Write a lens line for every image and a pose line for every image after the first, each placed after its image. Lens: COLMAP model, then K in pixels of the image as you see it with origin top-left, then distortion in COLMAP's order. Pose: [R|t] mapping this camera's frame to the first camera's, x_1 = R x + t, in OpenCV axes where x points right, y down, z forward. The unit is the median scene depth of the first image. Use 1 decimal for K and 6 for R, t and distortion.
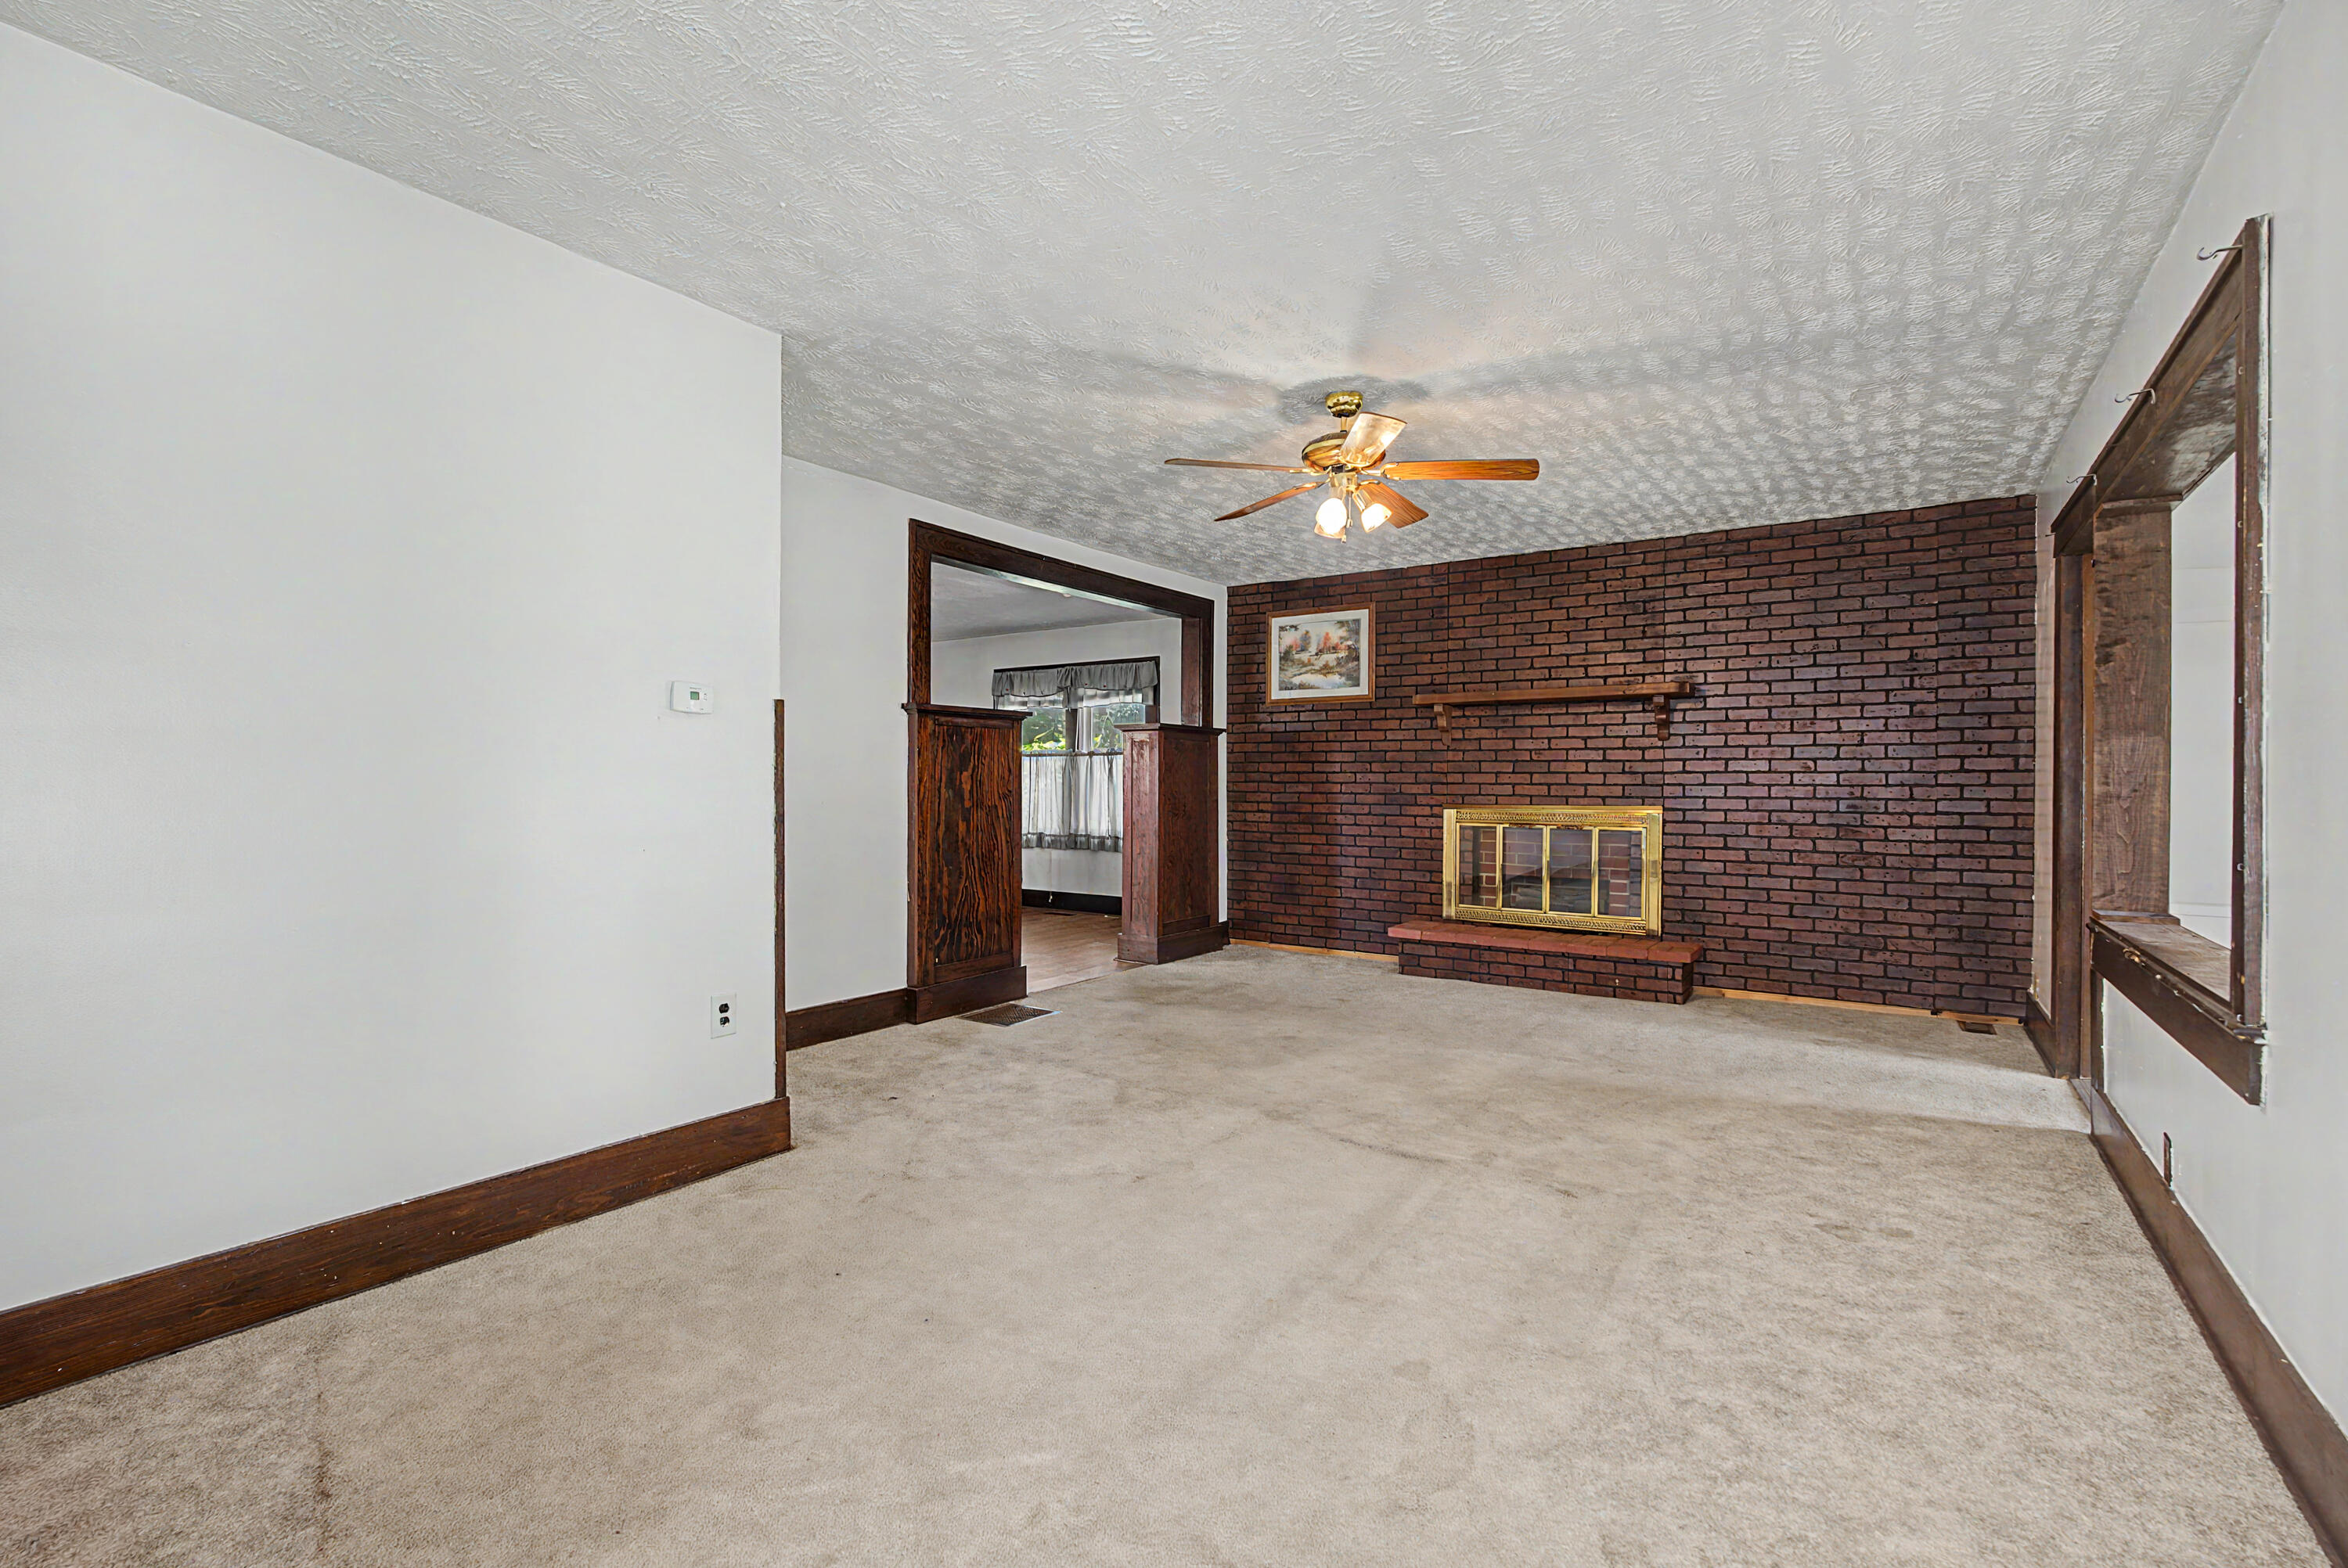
lens RADIAL K [[1045.7, 0, 1186.9], [0, 1045.7, 795.4], [0, 0, 1]] dist [-0.015507, 0.003045]
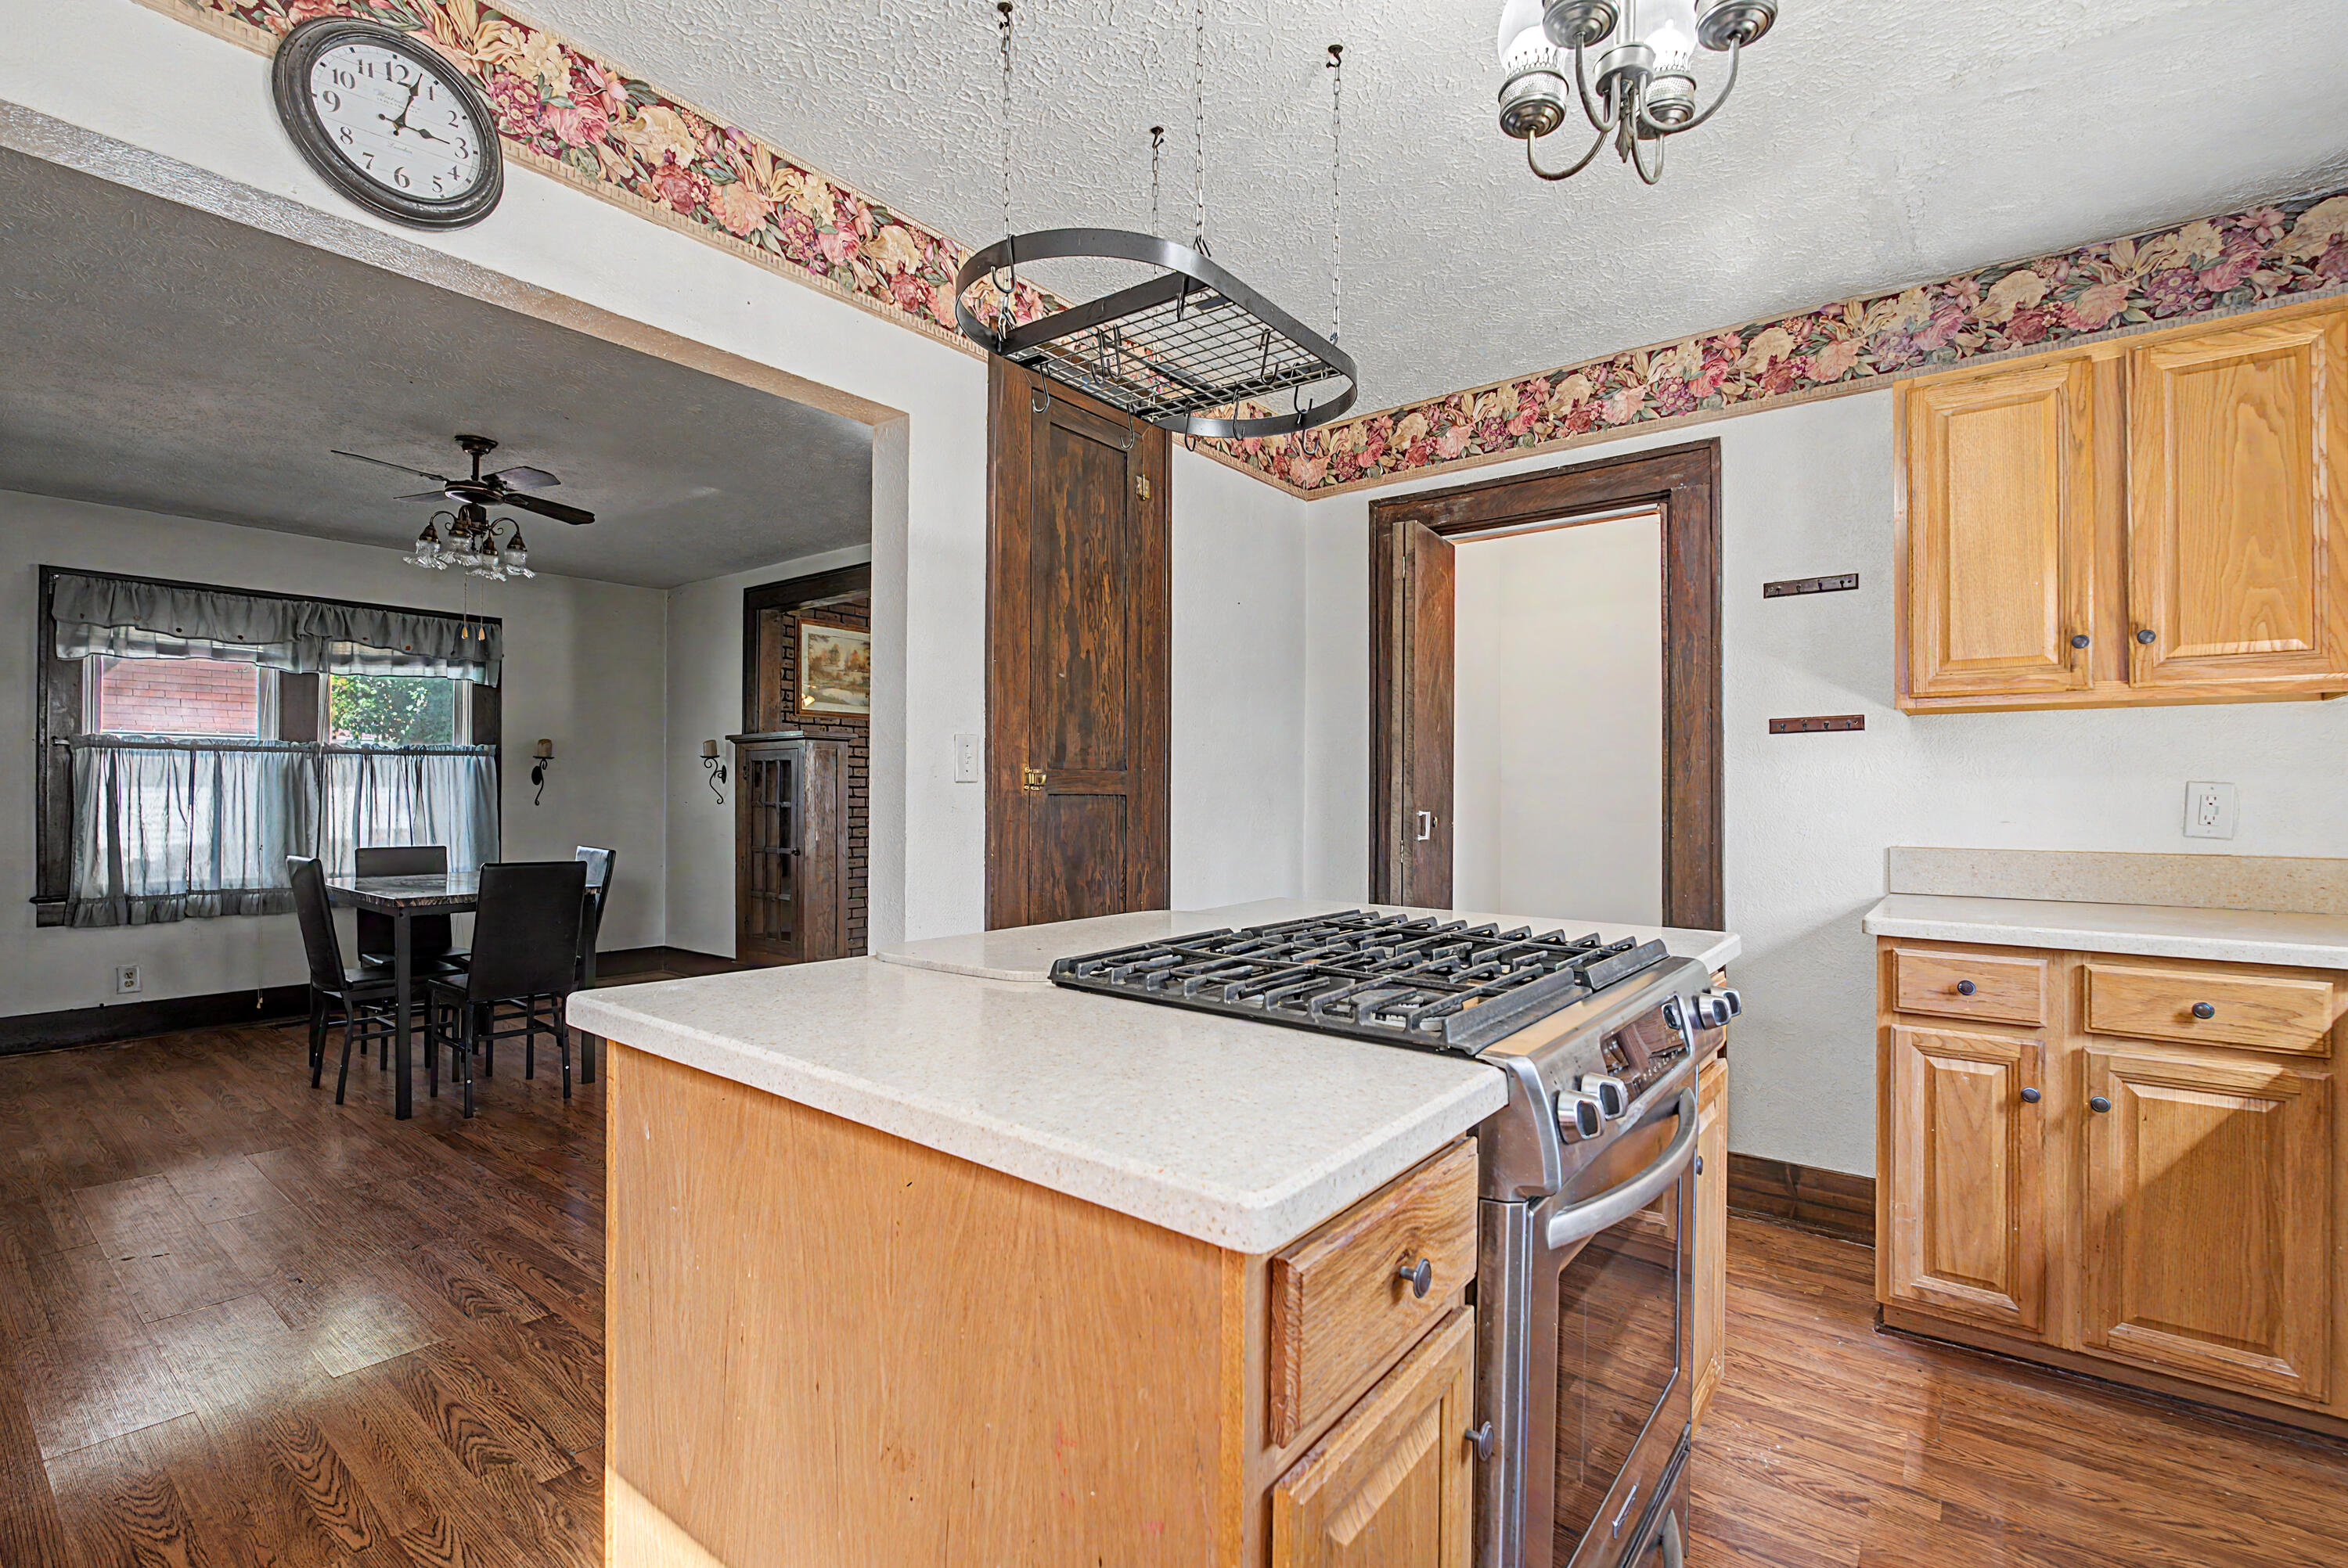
lens RADIAL K [[1045.7, 0, 1163.6], [0, 1045.7, 791.2], [0, 0, 1]] dist [-0.015507, 0.003045]
pose [[0.075717, 0.002768, 0.997126, -0.999658], [0.010833, 0.999935, -0.003599, -0.013613], [-0.997071, 0.011074, 0.075682, 0.726763]]
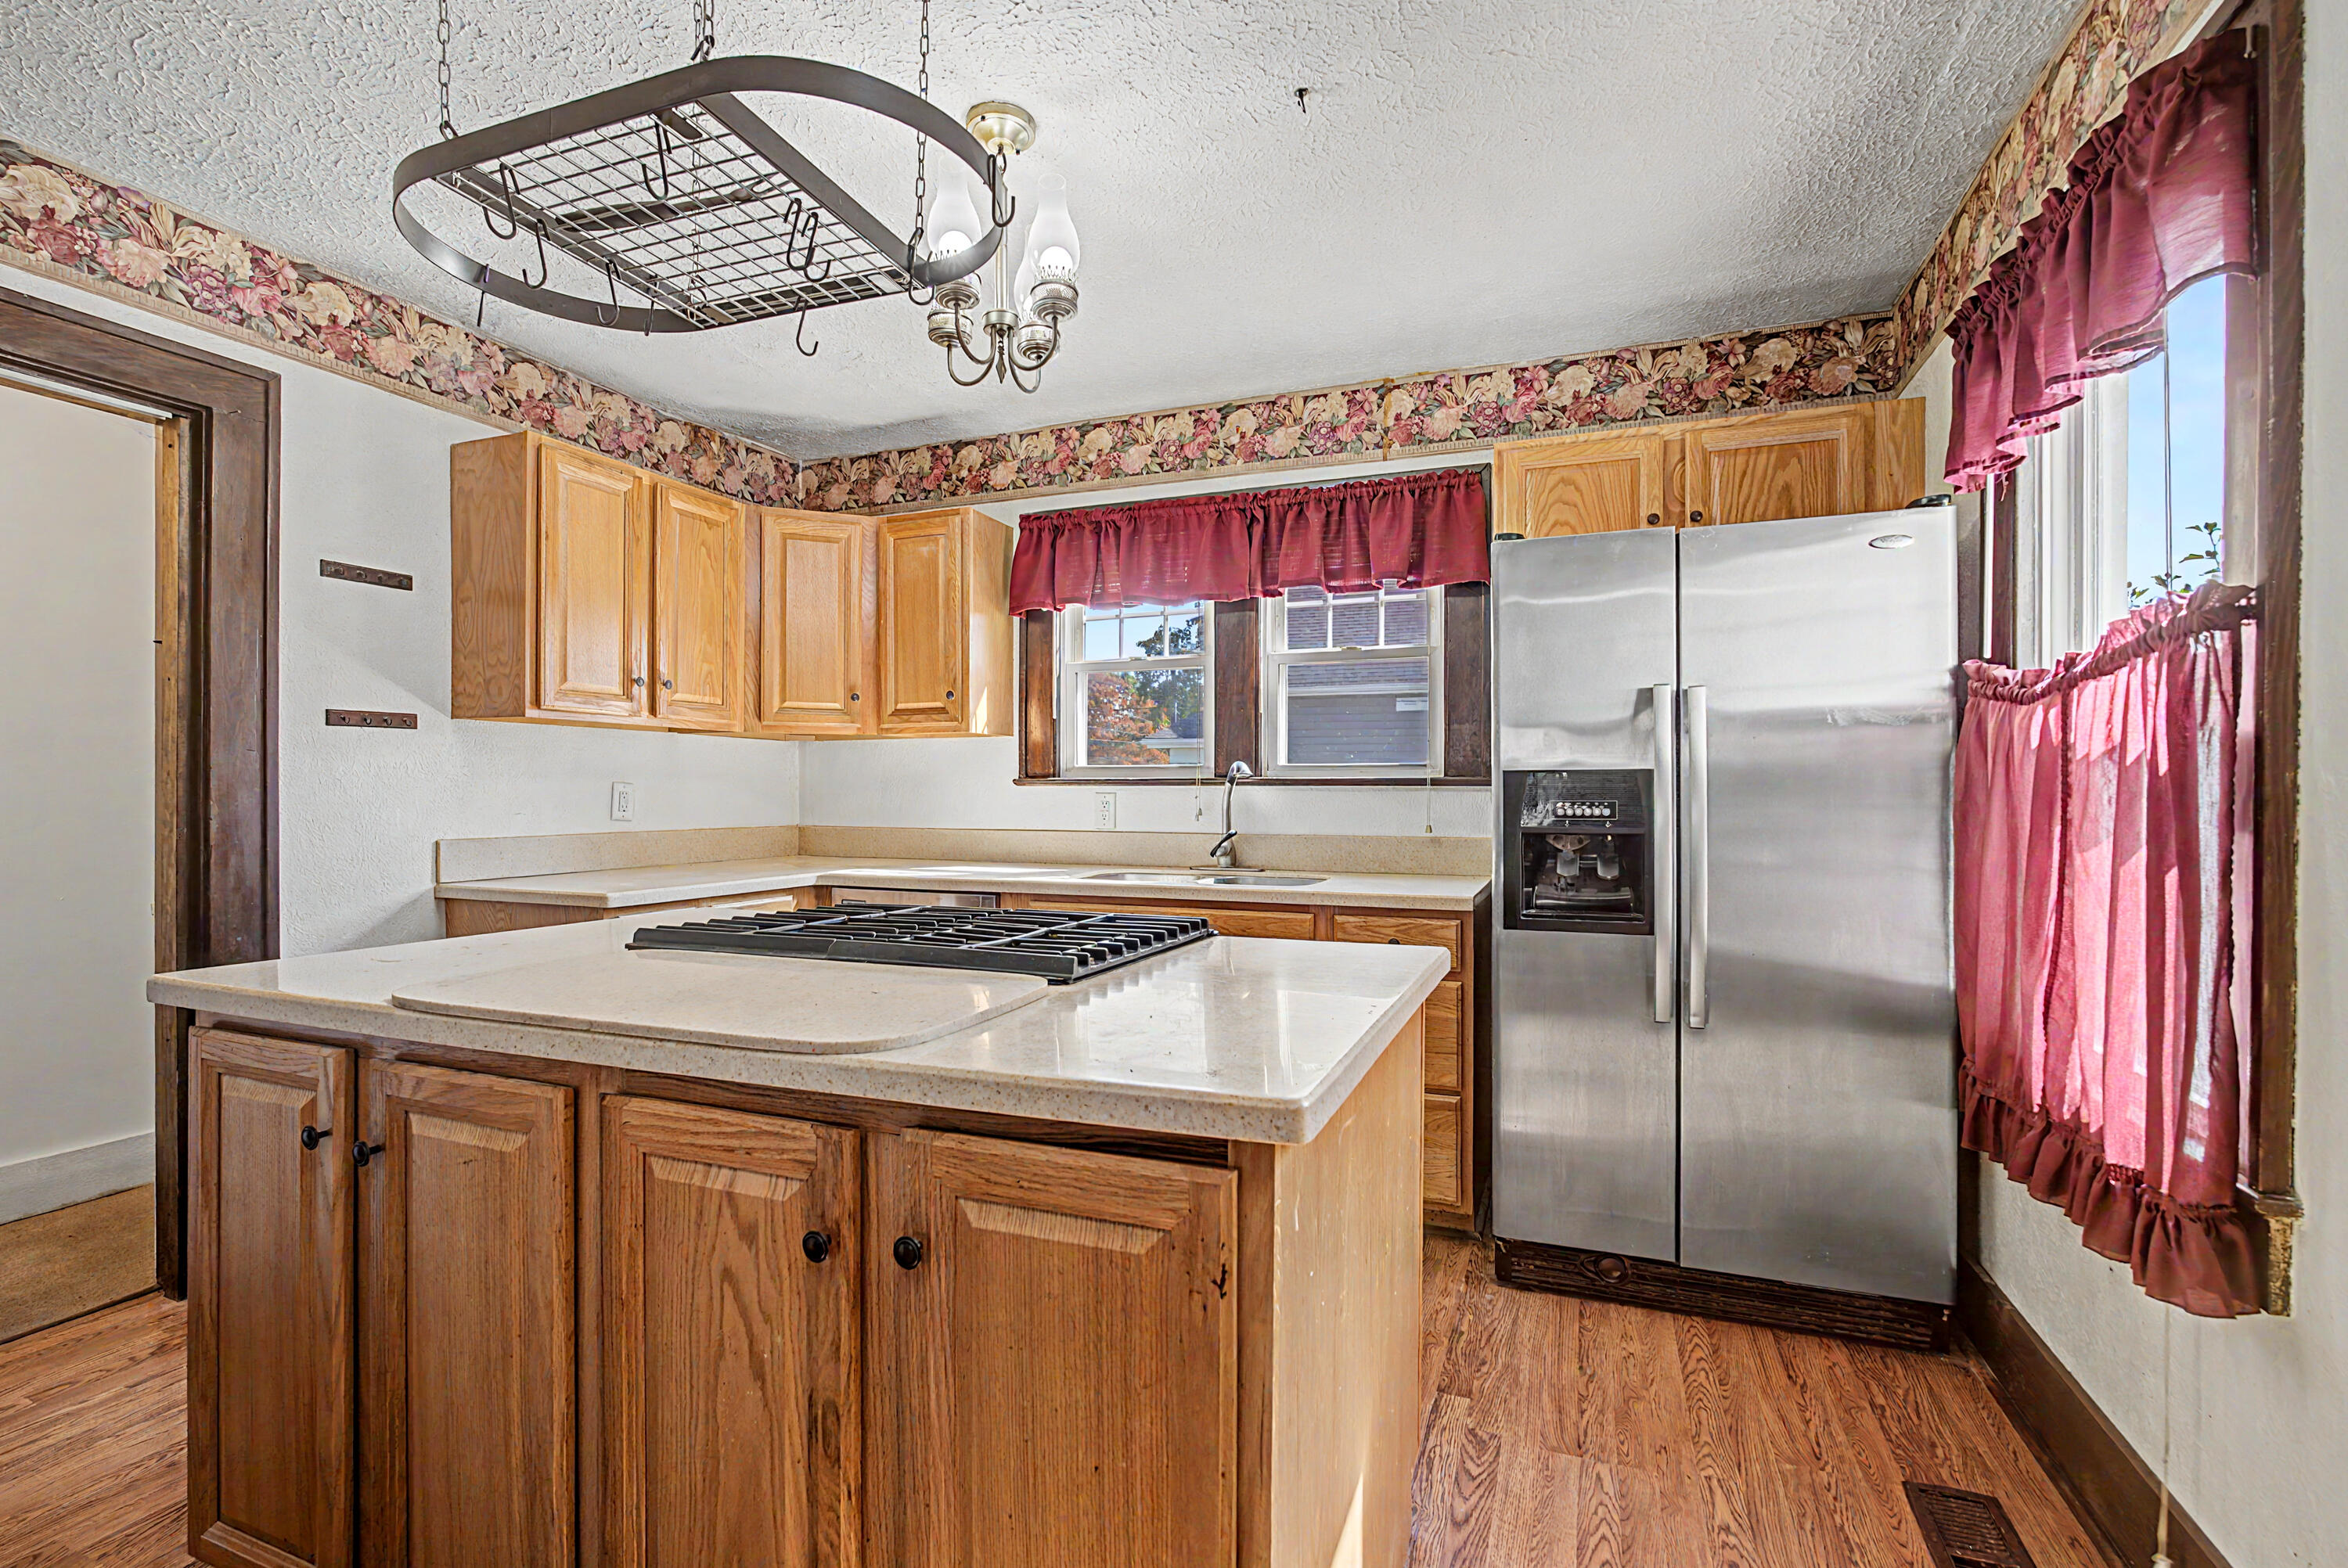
lens RADIAL K [[1045.7, 0, 1182.4], [0, 1045.7, 794.0], [0, 0, 1]] dist [-0.015507, 0.003045]
pose [[-0.977683, 0.001181, -0.210080, -0.770203], [-0.002005, 0.999886, 0.014949, -0.017066], [0.210074, 0.015037, -0.977570, 0.977061]]
